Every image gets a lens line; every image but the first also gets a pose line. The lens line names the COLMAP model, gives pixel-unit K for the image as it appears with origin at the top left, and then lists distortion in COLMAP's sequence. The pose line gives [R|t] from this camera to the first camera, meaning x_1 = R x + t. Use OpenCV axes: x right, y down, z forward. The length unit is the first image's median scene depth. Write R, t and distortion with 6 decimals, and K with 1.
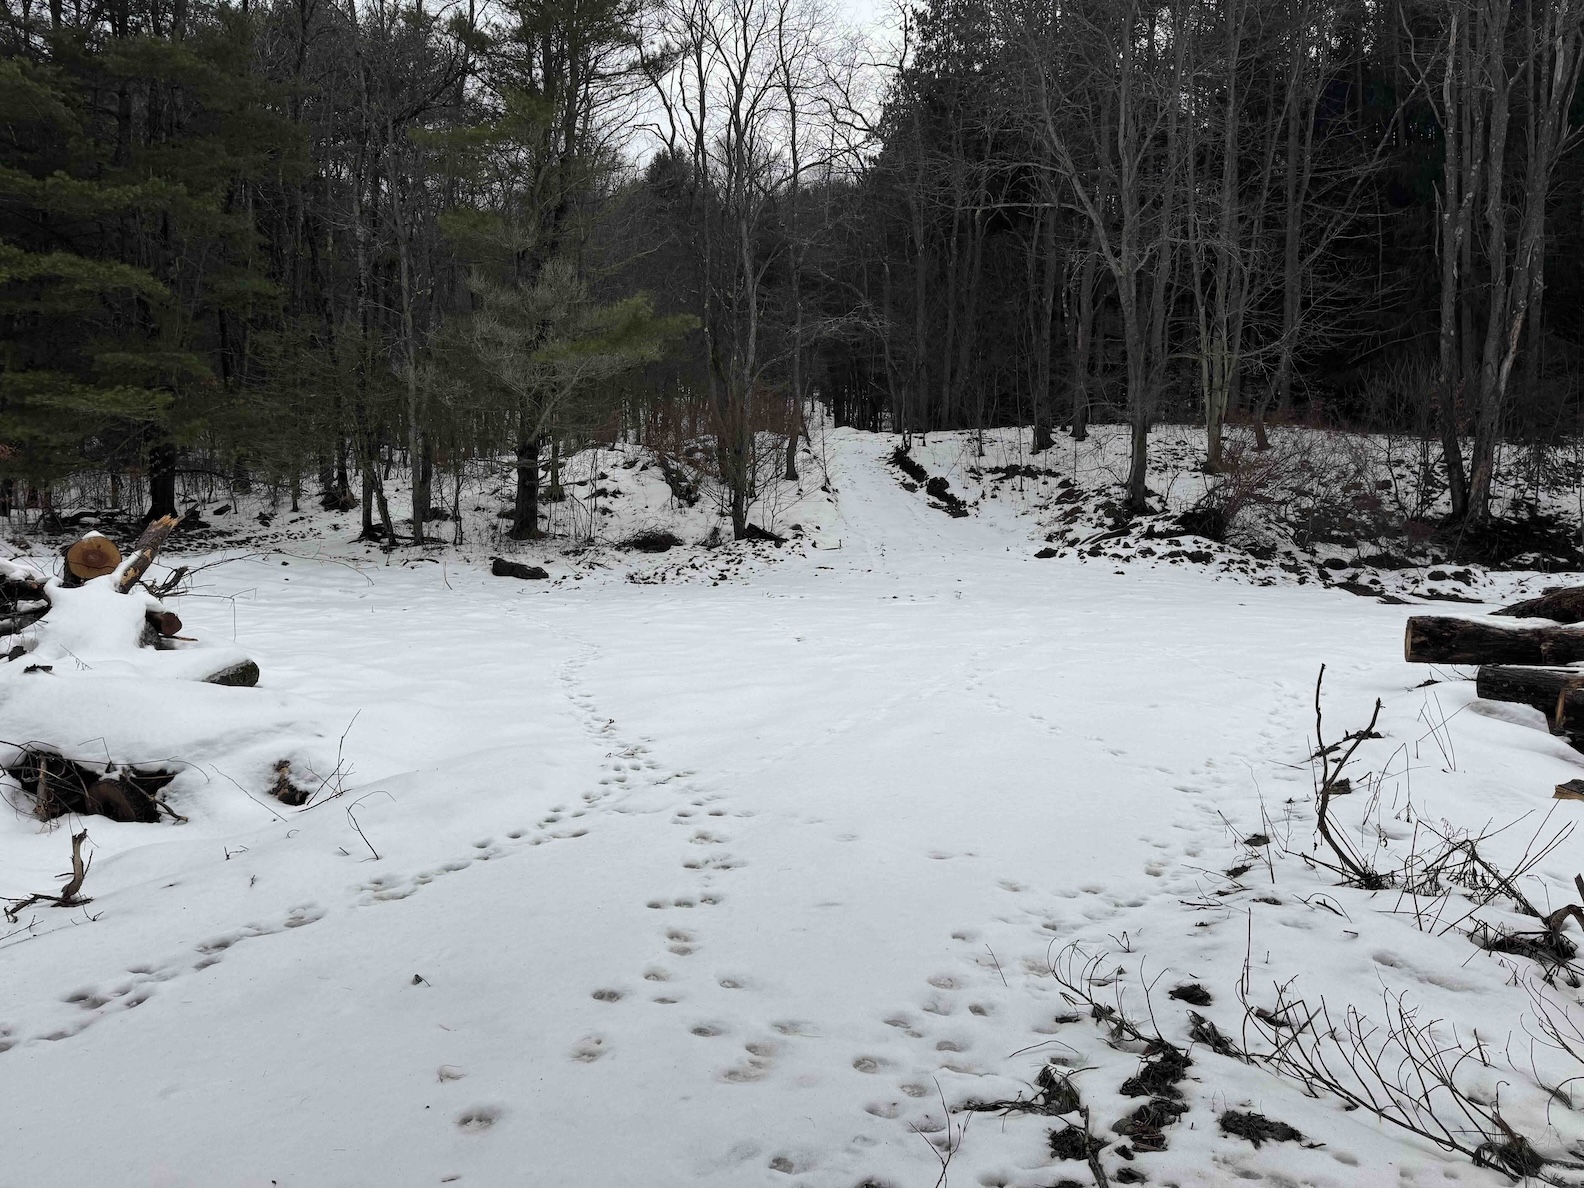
lens RADIAL K [[1055.4, 0, 790.0], [0, 1055.4, 564.7], [0, 0, 1]] dist [0.072898, -0.089157]
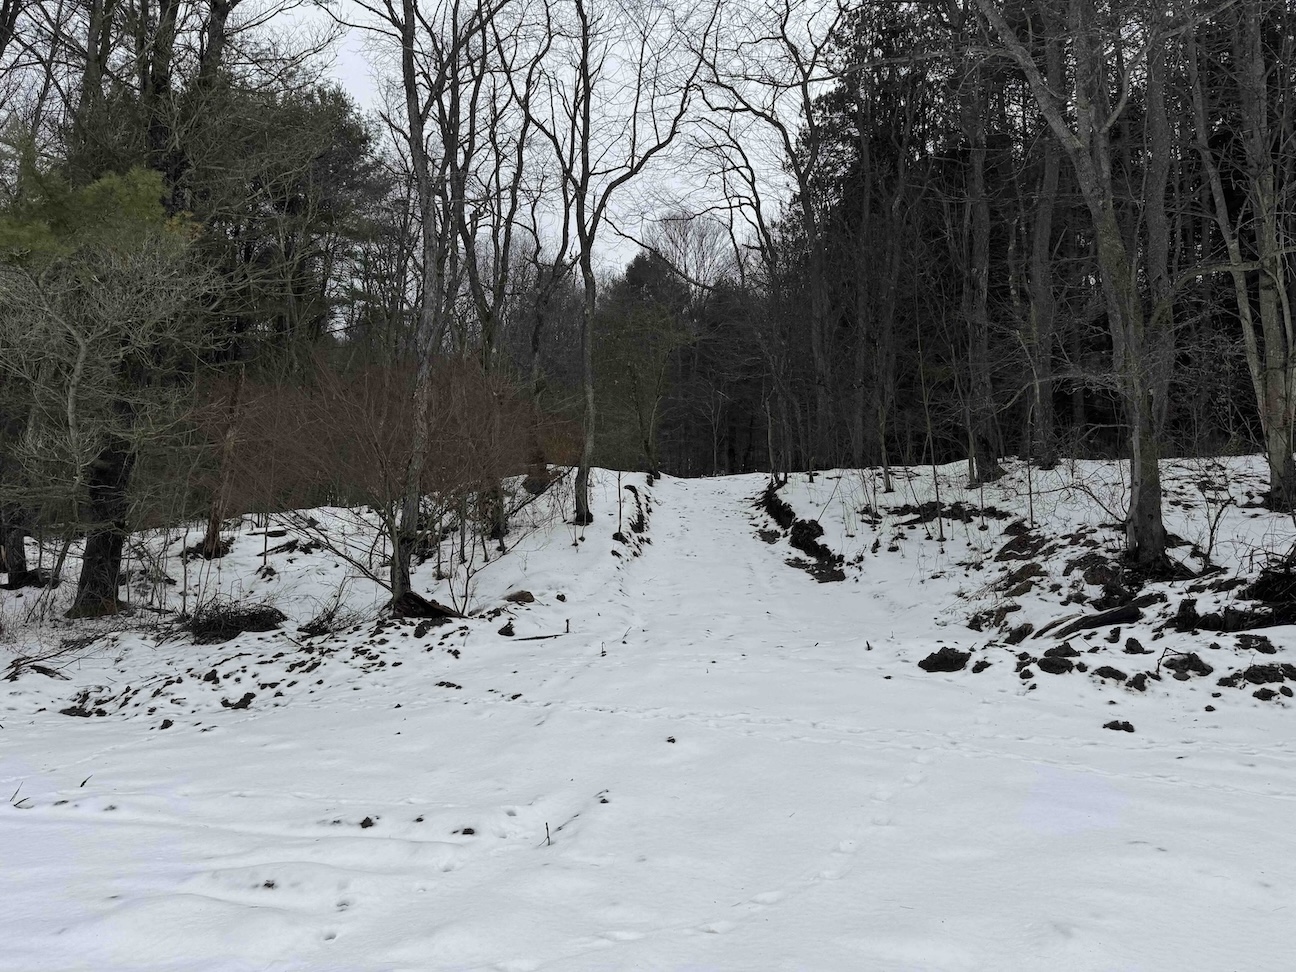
lens RADIAL K [[863.5, 0, 646.4], [0, 863.5, 462.0], [0, 0, 1]] dist [0.072898, -0.089157]
pose [[0.979925, -0.024785, -0.197822, 0.163327], [-0.012320, 0.982819, -0.184161, -0.020454], [0.198988, 0.182901, 0.962783, 0.505946]]
